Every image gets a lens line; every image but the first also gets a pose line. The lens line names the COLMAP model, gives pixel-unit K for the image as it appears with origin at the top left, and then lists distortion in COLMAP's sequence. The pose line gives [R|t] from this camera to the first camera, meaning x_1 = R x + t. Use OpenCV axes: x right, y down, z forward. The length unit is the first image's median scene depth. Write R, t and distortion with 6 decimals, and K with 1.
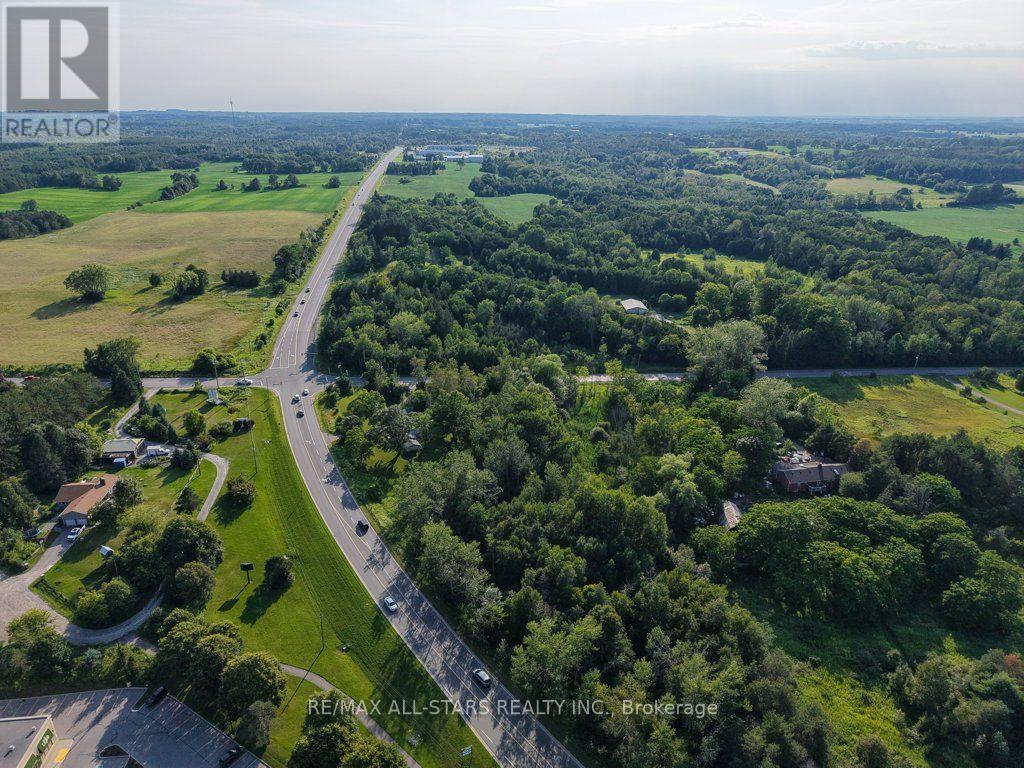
lens RADIAL K [[682.4, 0, 513.6], [0, 682.4, 388.9], [0, 0, 1]] dist [0.031893, -0.034614]
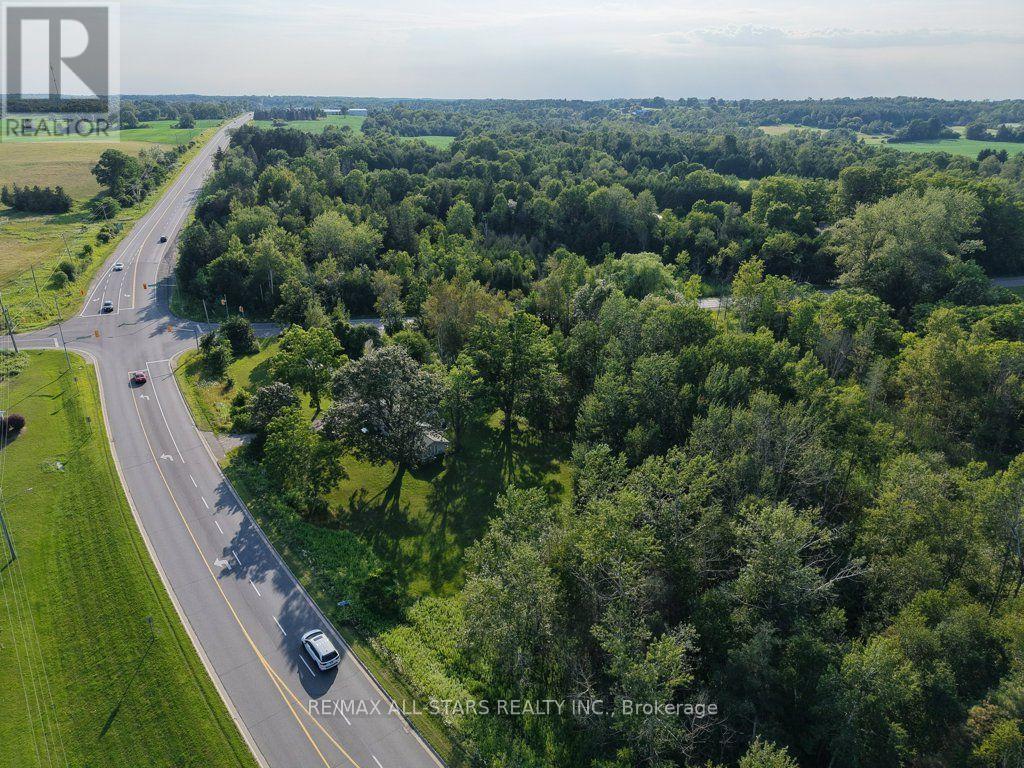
lens RADIAL K [[692.6, 0, 512.0], [0, 692.6, 384.0], [0, 0, 1]] dist [-0.007858, 0.003081]
pose [[0.984006, -0.071741, 0.163048, -0.121117], [0.070686, 0.997423, 0.012272, 0.032450], [-0.163508, -0.000550, 0.986542, 0.419793]]
